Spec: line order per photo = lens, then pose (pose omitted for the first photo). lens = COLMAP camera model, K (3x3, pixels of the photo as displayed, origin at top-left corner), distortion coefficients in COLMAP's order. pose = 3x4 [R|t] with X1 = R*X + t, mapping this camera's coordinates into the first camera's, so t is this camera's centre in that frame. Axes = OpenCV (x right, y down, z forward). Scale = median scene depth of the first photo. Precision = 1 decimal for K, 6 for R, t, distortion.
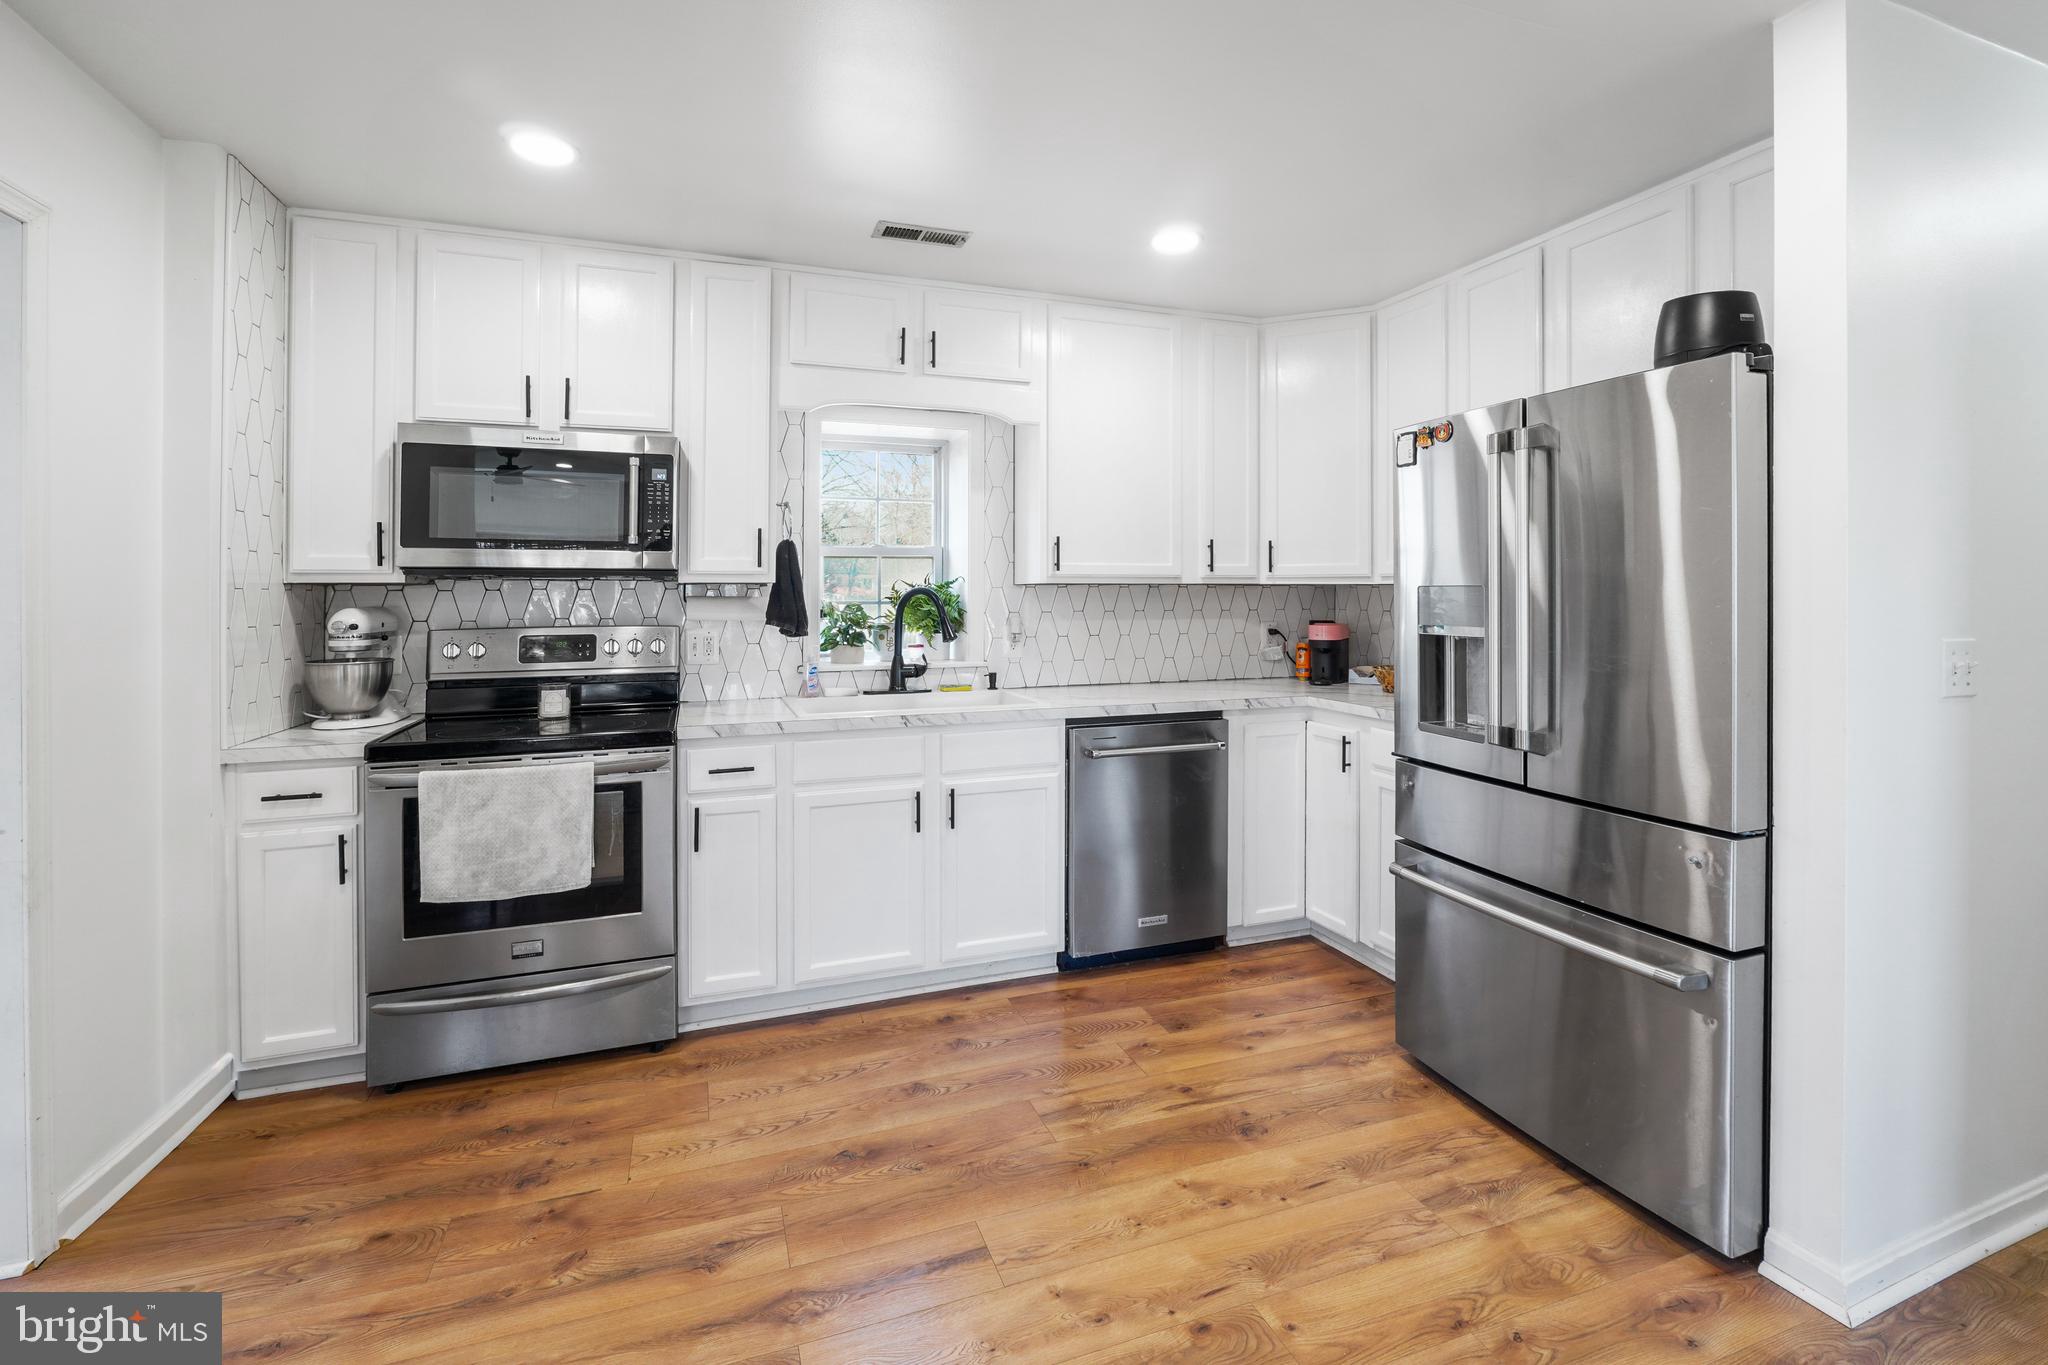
lens RADIAL K [[920.0, 0, 1010.4], [0, 920.0, 572.7], [0, 0, 1]] dist [-0.028974, 0.007262]
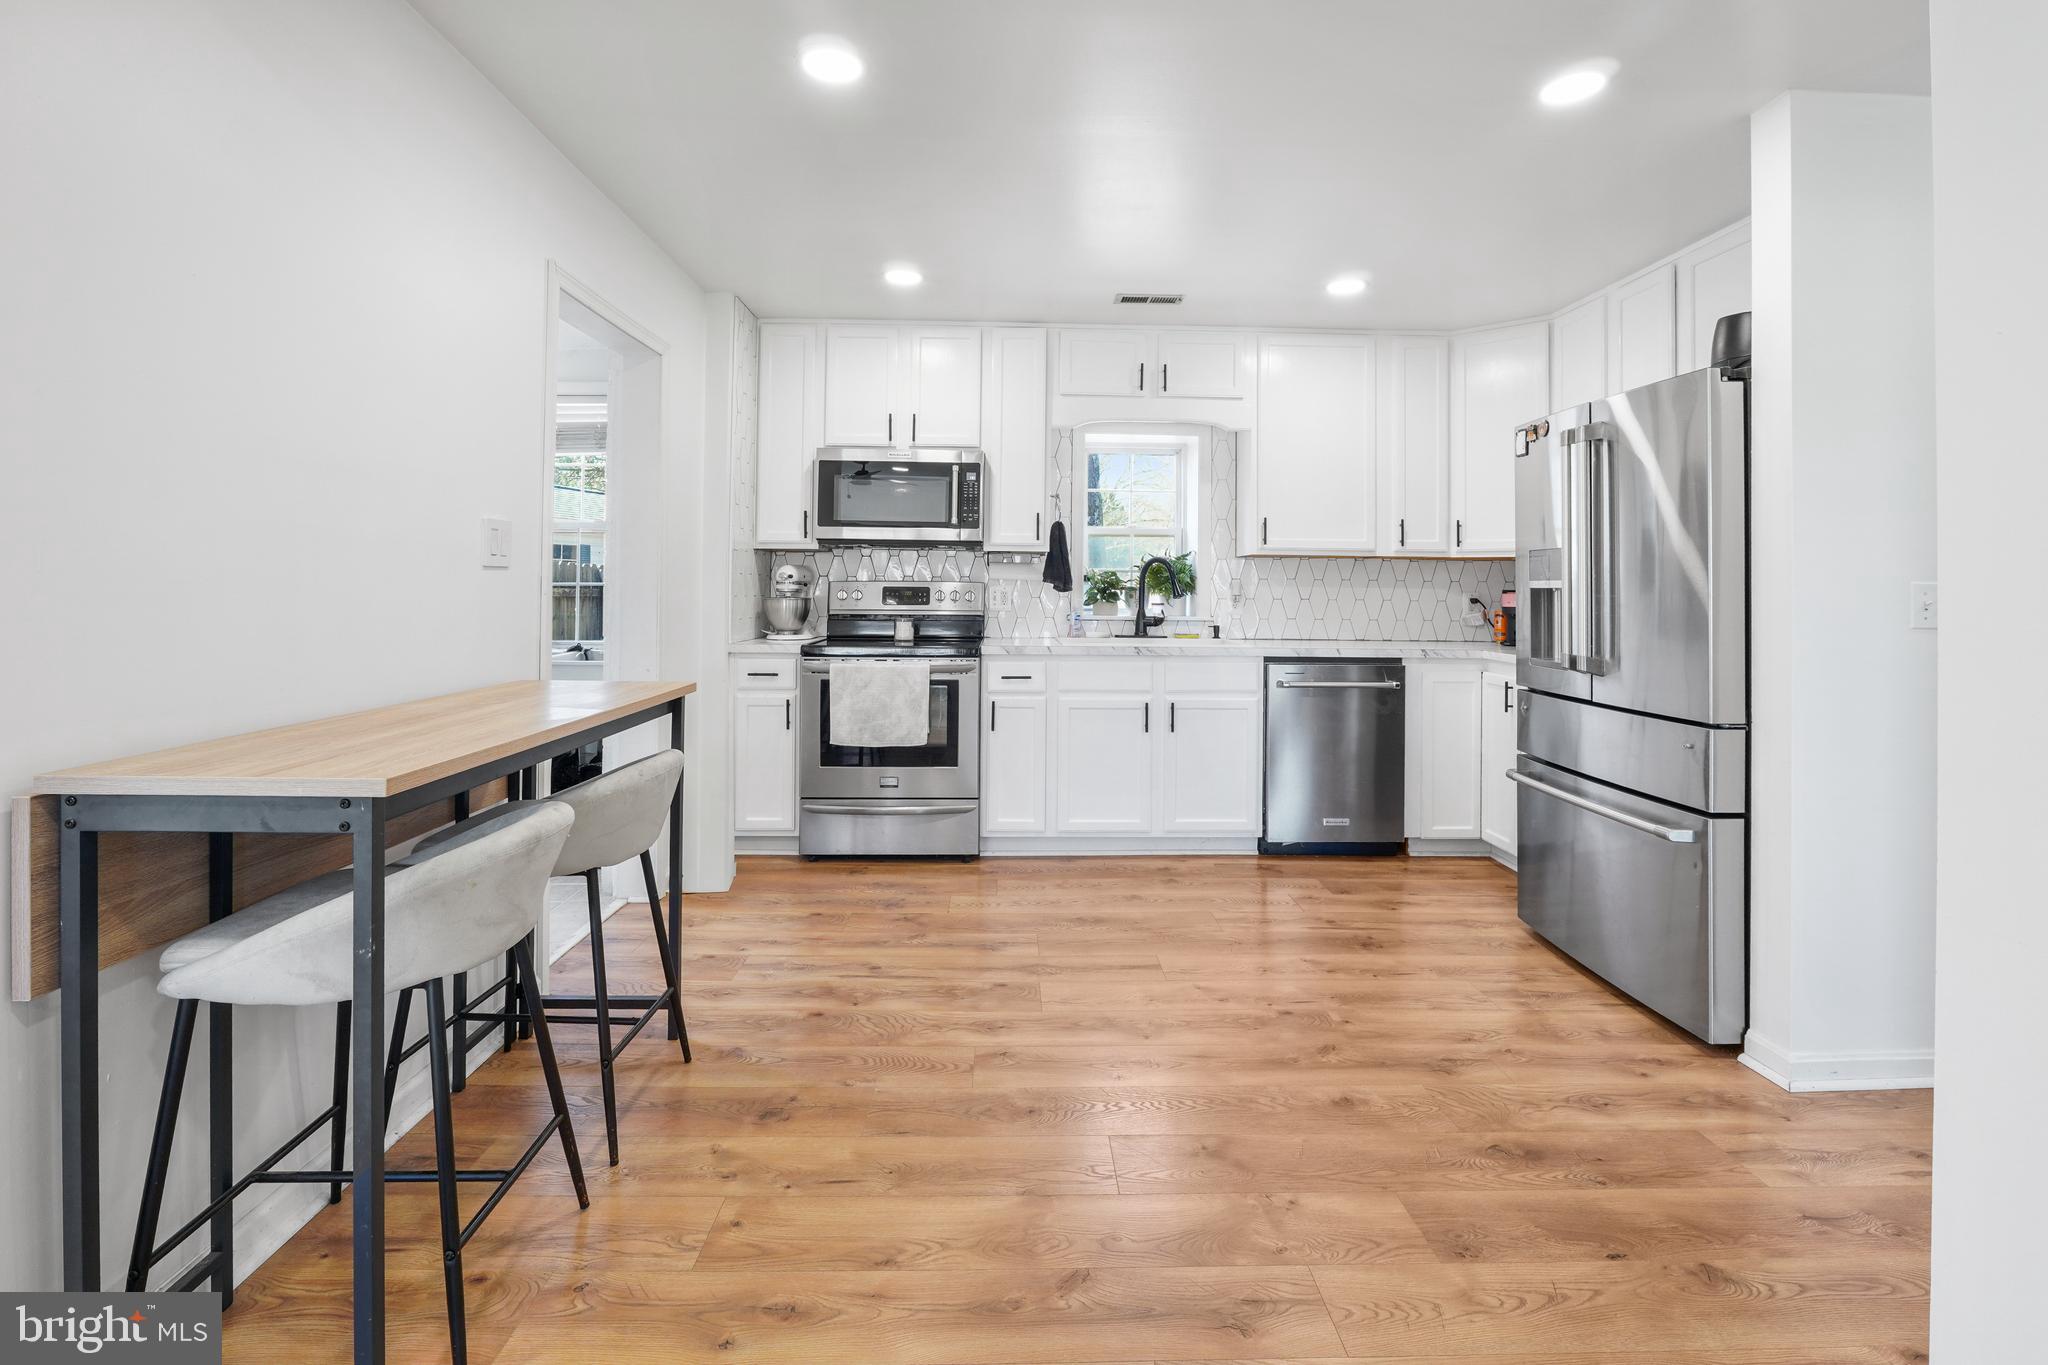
lens RADIAL K [[920.0, 0, 1018.1], [0, 920.0, 558.8], [0, 0, 1]] dist [-0.028974, 0.007262]
pose [[0.949703, 0.003084, -0.313135, 0.156964], [-0.005978, 0.999948, -0.008282, 0.038161], [0.313094, 0.009737, 0.949672, -0.393892]]
